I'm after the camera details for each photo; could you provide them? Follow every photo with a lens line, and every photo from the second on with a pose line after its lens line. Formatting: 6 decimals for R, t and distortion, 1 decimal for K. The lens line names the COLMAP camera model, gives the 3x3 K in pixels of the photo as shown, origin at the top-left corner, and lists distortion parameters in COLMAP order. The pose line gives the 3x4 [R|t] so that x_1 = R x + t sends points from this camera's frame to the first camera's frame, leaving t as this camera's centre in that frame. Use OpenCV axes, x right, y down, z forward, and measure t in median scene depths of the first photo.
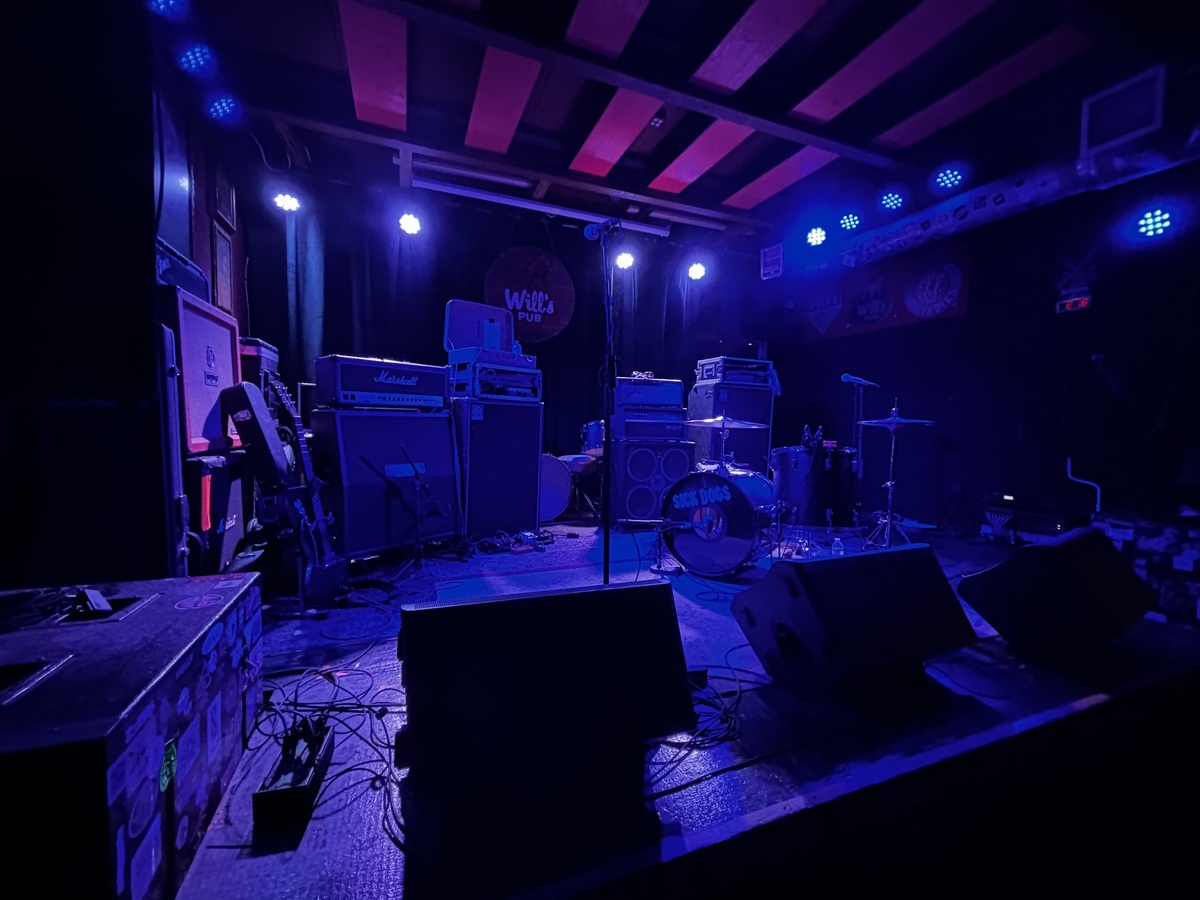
lens RADIAL K [[482.8, 0, 600.0], [0, 482.8, 450.0], [0, 0, 1]] dist [0.001103, 0.000019]
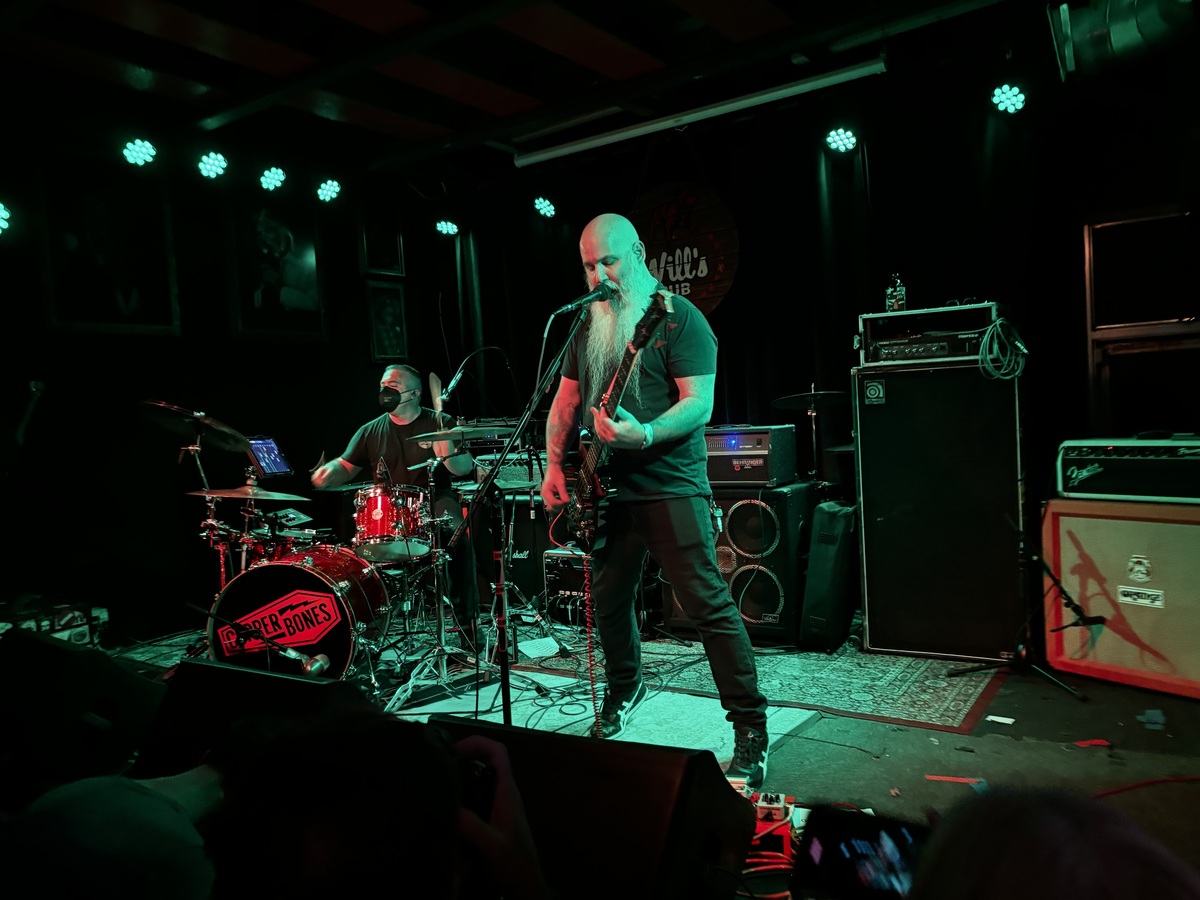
lens RADIAL K [[918.3, 0, 600.0], [0, 918.3, 450.0], [0, 0, 1]] dist [-0.003733, -0.002910]
pose [[0.518651, -0.025748, -0.854598, 0.870216], [0.010488, 0.999663, -0.023753, -0.035491], [0.854922, 0.003356, 0.518747, 0.288361]]
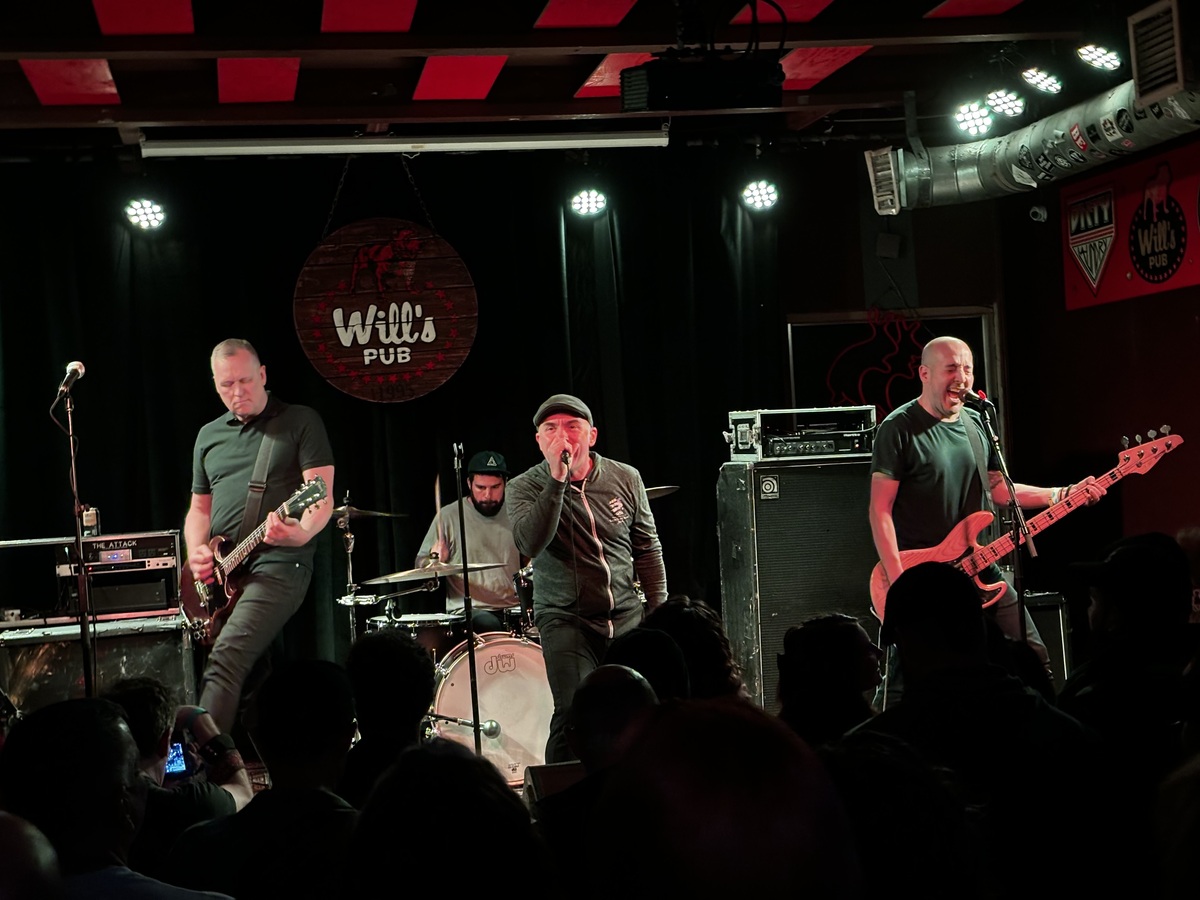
lens RADIAL K [[1796.8, 0, 600.0], [0, 1796.8, 450.0], [0, 0, 1]] dist [0.169555, -0.693098]
pose [[0.977868, -0.085645, -0.190889, 0.425895], [0.074592, 0.995135, -0.064368, -0.044890], [0.195473, 0.048705, 0.979499, -0.789015]]
